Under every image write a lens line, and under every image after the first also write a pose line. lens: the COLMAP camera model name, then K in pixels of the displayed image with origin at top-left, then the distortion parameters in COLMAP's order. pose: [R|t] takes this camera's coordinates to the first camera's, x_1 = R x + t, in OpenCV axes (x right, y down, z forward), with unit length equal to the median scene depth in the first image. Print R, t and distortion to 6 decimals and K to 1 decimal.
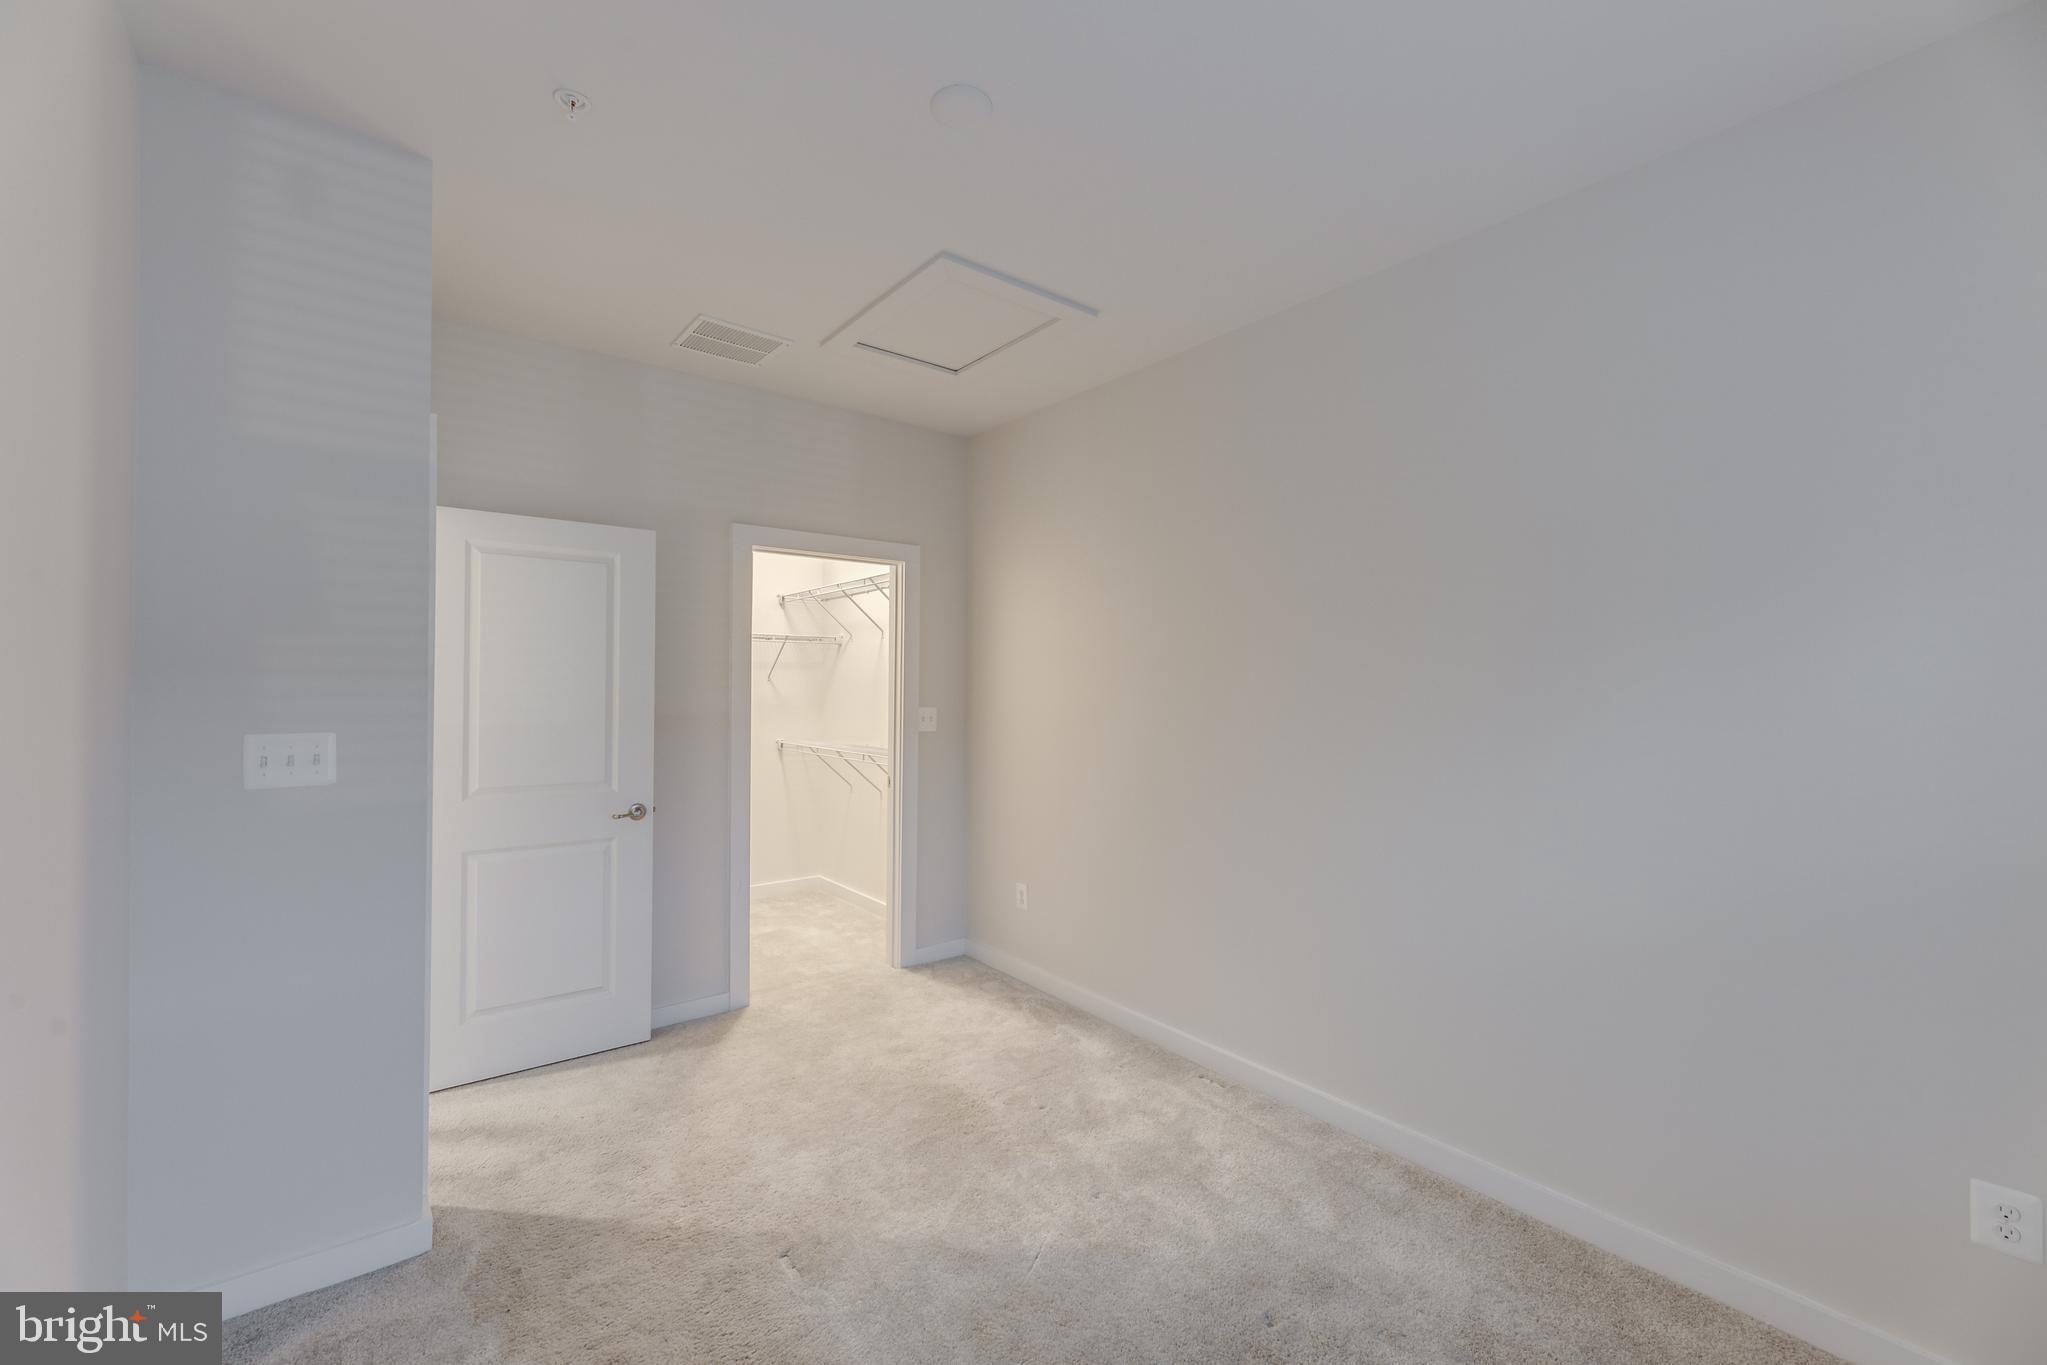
lens RADIAL K [[822.8, 0, 1017.7], [0, 822.8, 675.8], [0, 0, 1]] dist [0.000082, -0.000147]
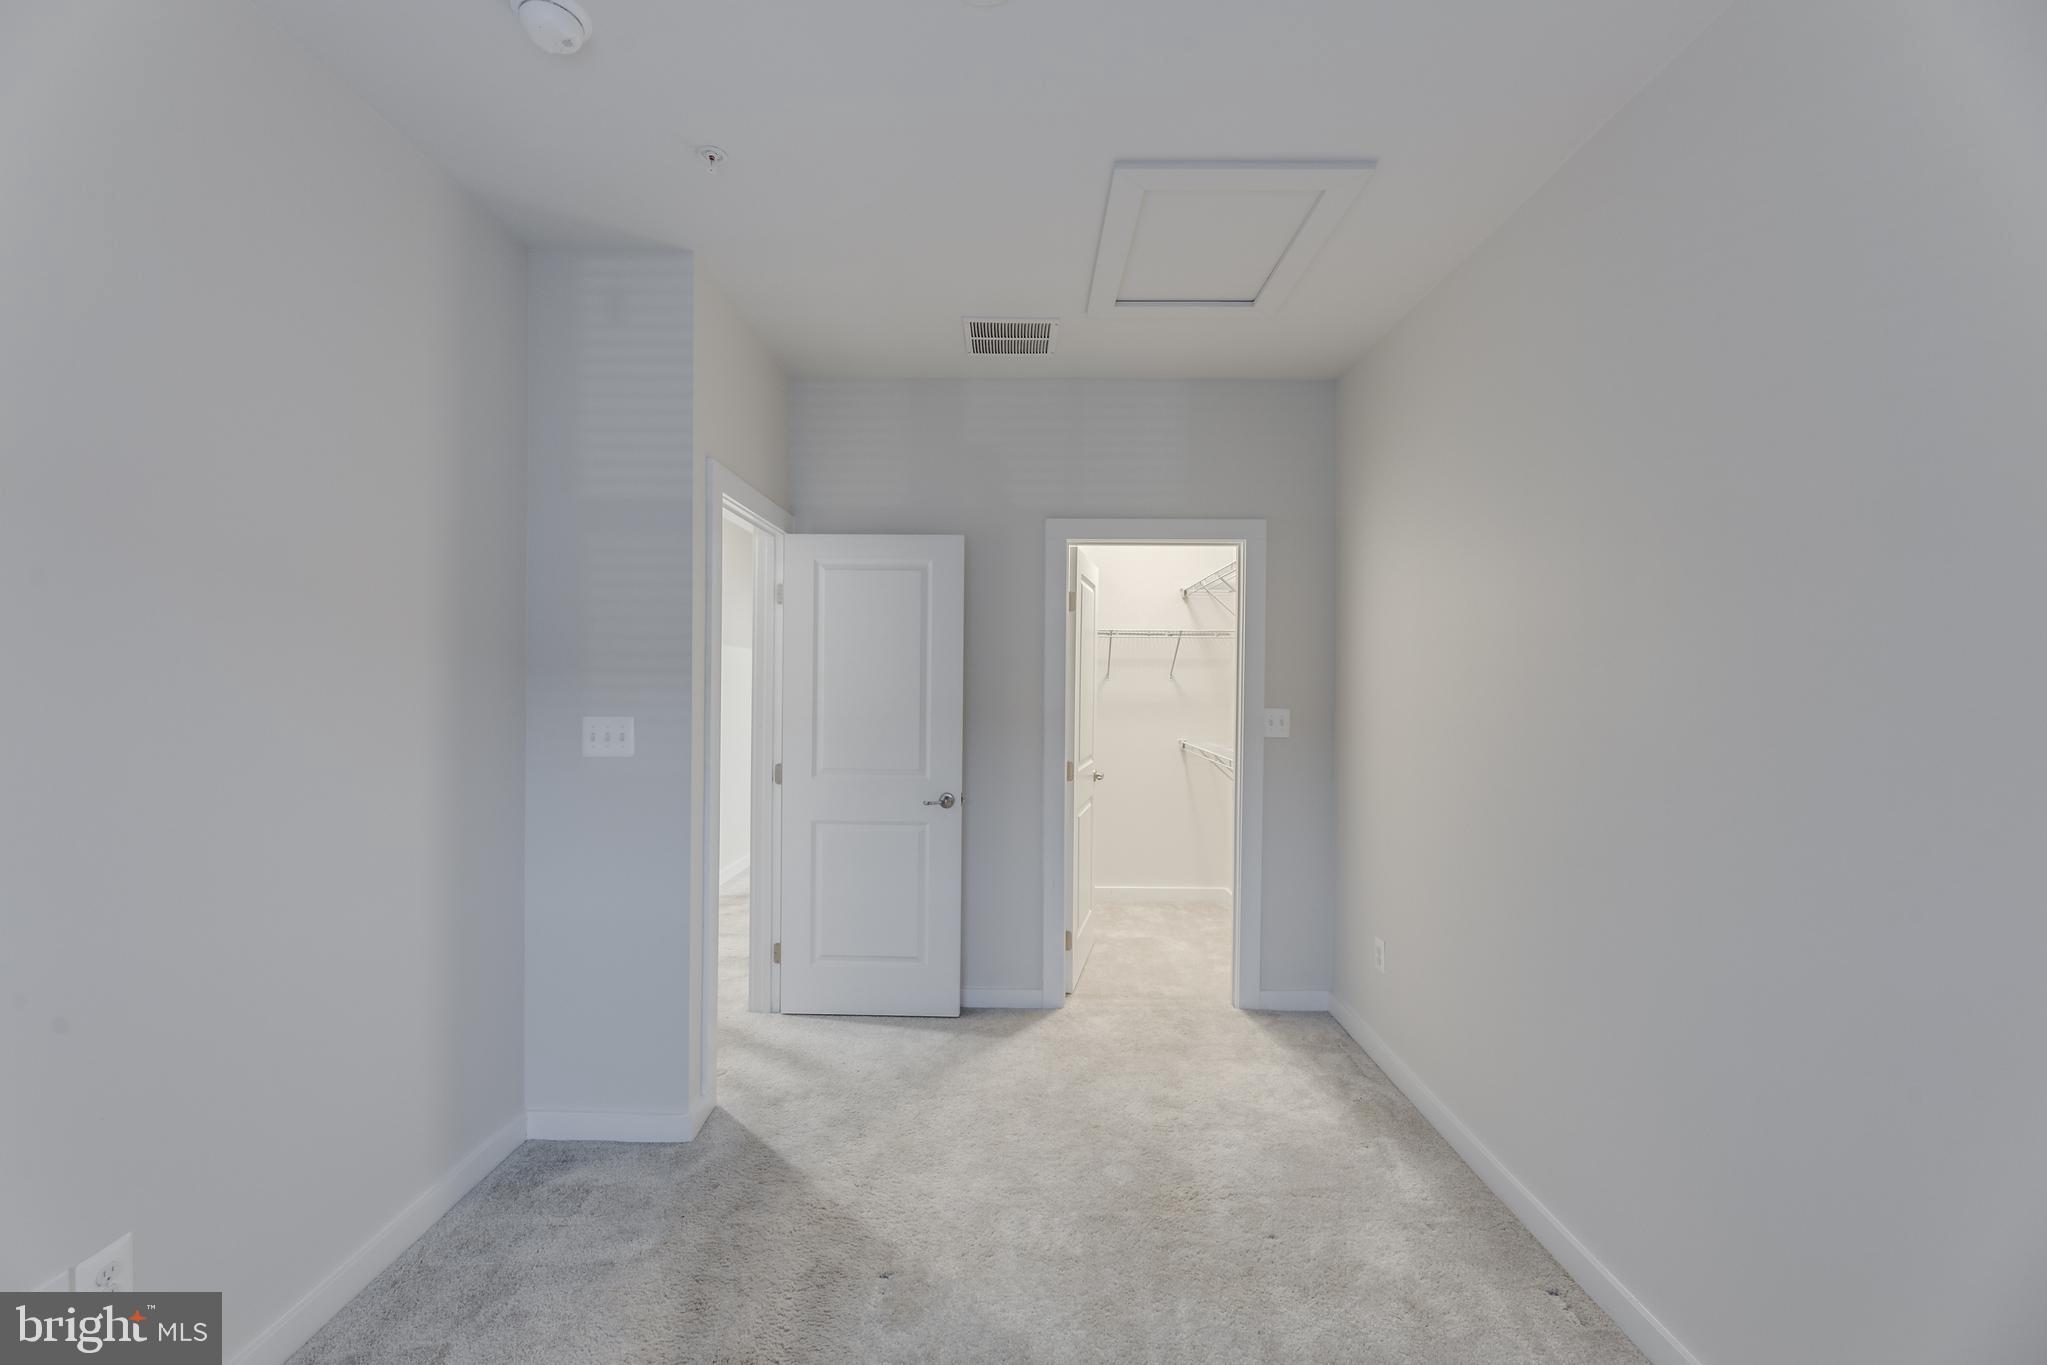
lens RADIAL K [[824.6, 0, 1008.7], [0, 824.6, 678.6], [0, 0, 1]] dist [-0.002003, 0.000051]
pose [[0.781449, -0.001224, -0.623968, 0.269177], [0.004277, 0.999985, 0.003396, 0.004051], [0.623955, -0.005322, 0.781442, 0.217510]]
